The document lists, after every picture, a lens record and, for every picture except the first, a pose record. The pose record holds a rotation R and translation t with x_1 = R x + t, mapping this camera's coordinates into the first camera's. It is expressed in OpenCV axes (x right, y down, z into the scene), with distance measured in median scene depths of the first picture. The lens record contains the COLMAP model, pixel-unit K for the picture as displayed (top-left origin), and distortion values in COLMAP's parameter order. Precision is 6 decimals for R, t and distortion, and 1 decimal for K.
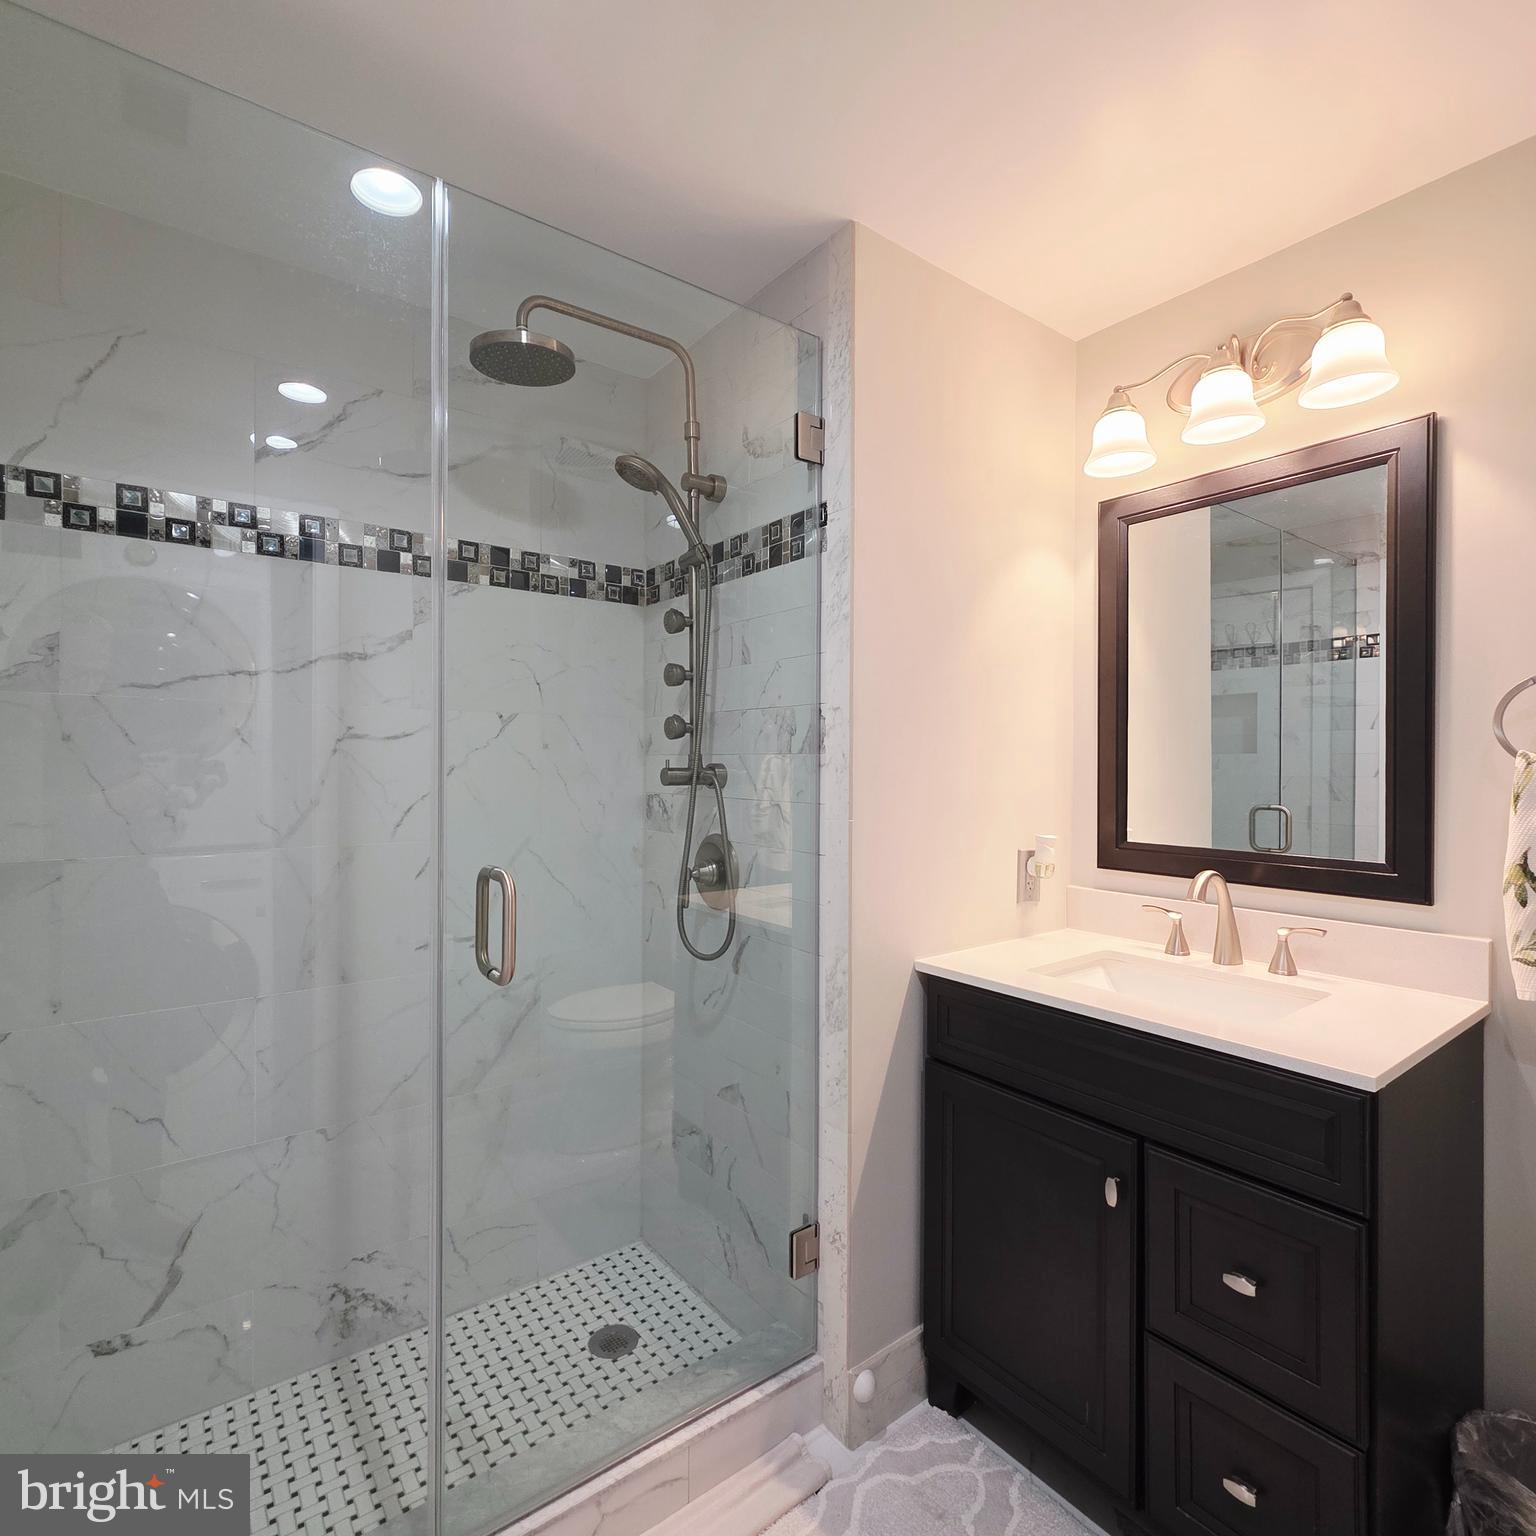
lens RADIAL K [[821.2, 0, 764.5], [0, 821.2, 770.9], [0, 0, 1]] dist [0.000696, -0.000153]
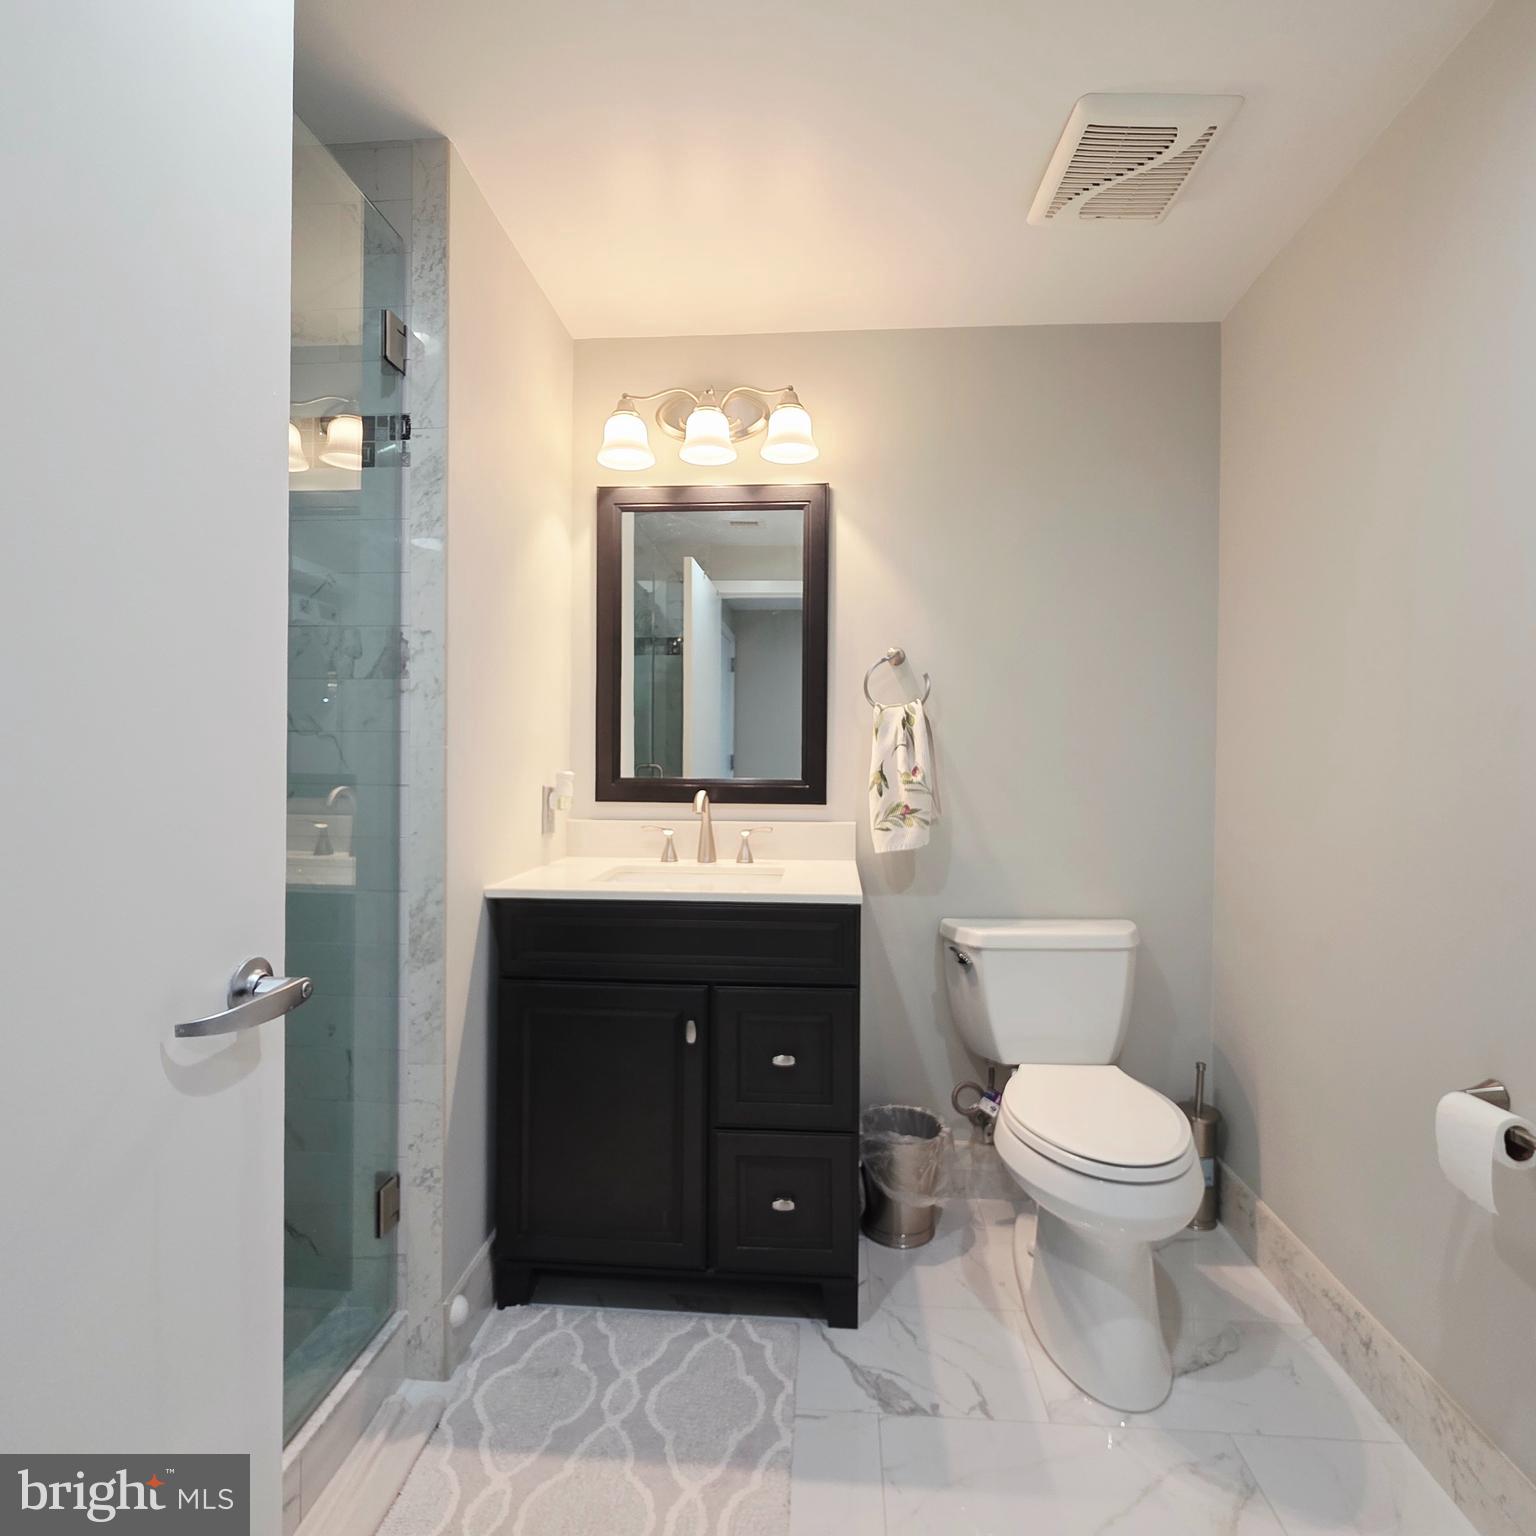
lens RADIAL K [[821.2, 0, 769.1], [0, 821.2, 769.1], [0, 0, 1]] dist [0.000696, -0.000153]
pose [[0.668138, -0.005033, 0.744021, -0.364329], [-0.000807, 0.999972, 0.007489, 0.078029], [-0.744037, -0.005604, 0.668115, 0.049488]]
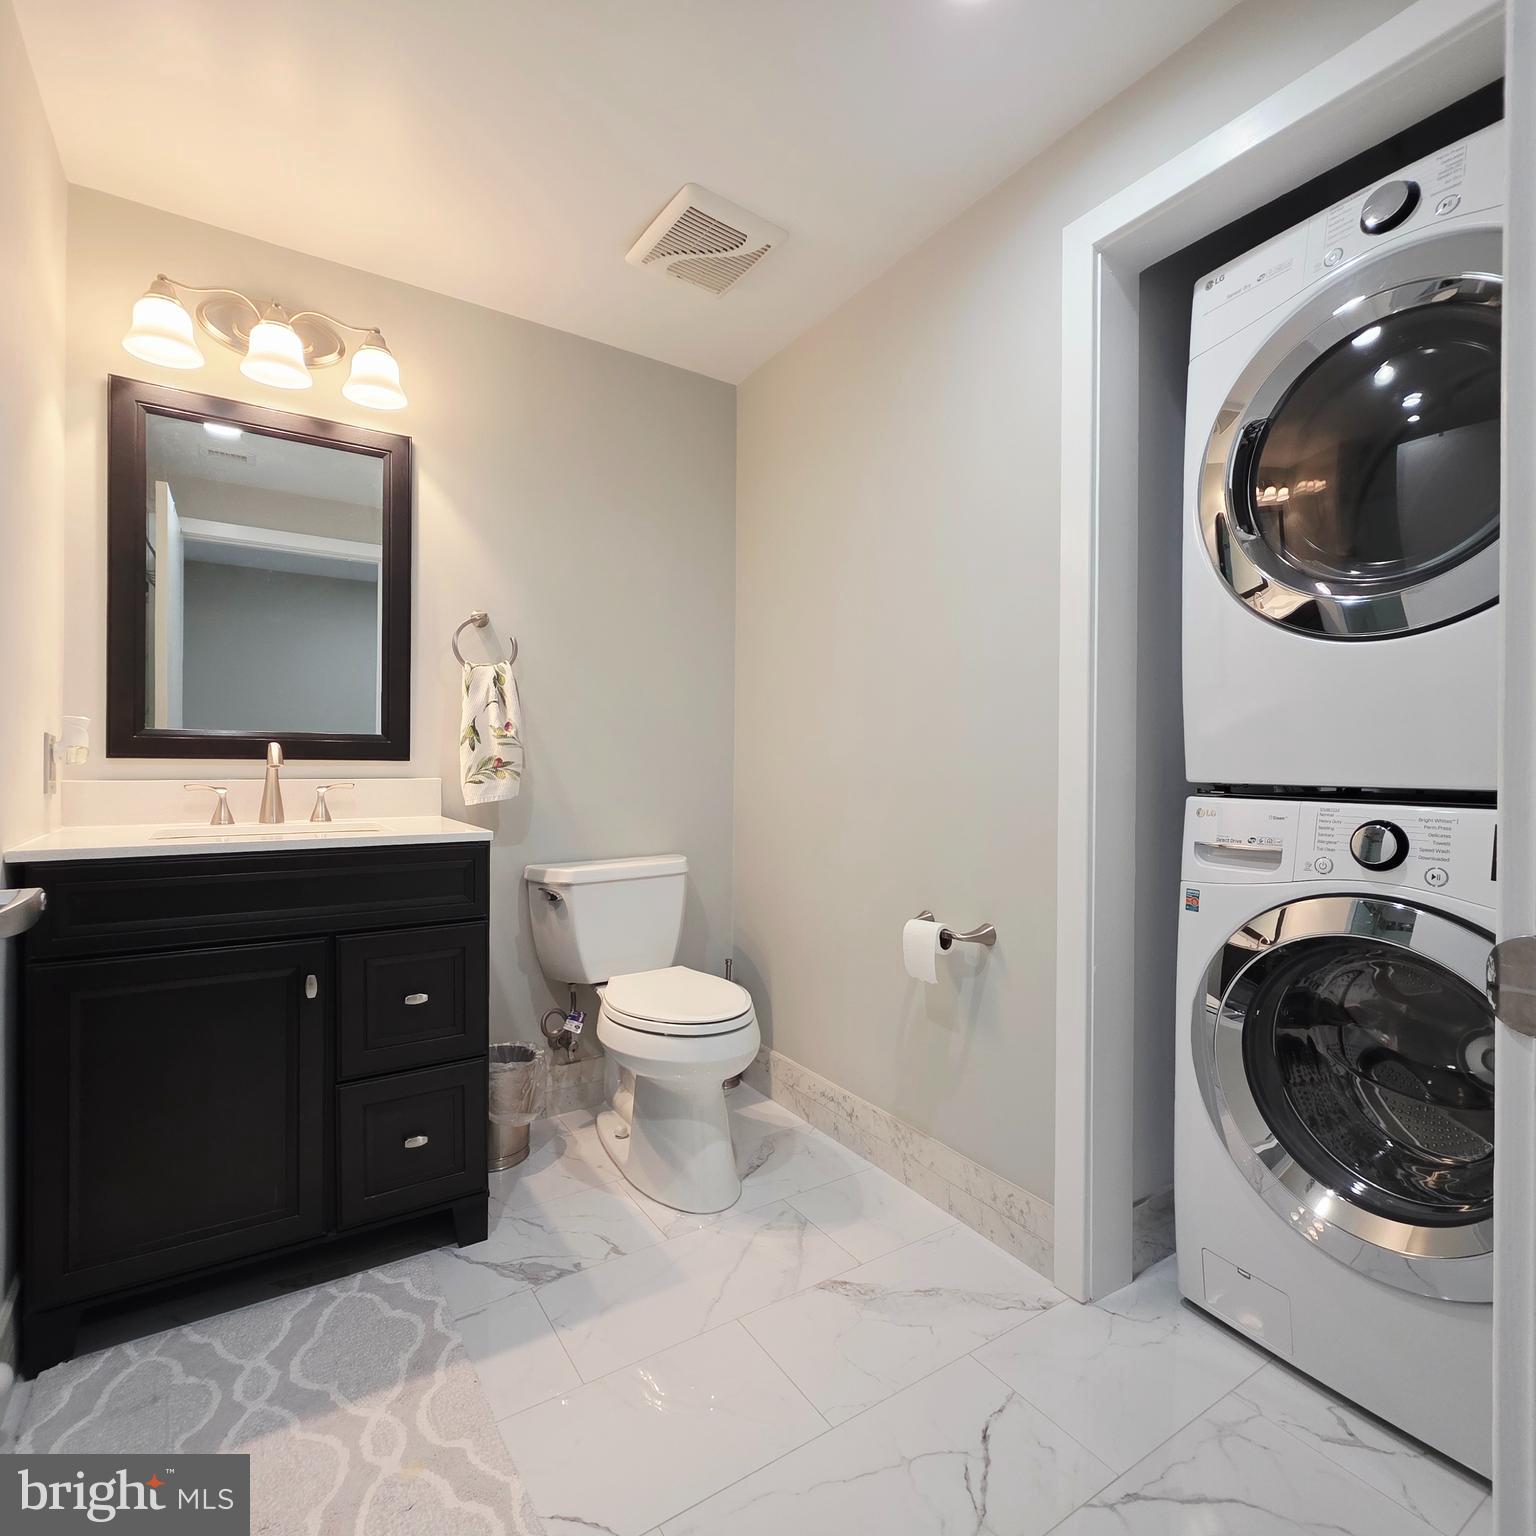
lens RADIAL K [[821.2, 0, 760.2], [0, 821.2, 768.8], [0, 0, 1]] dist [0.000696, -0.000153]
pose [[0.084927, -0.008754, 0.996349, -0.592988], [-0.002976, 0.999955, 0.009040, 0.148305], [-0.996383, -0.003733, 0.084897, 0.200213]]
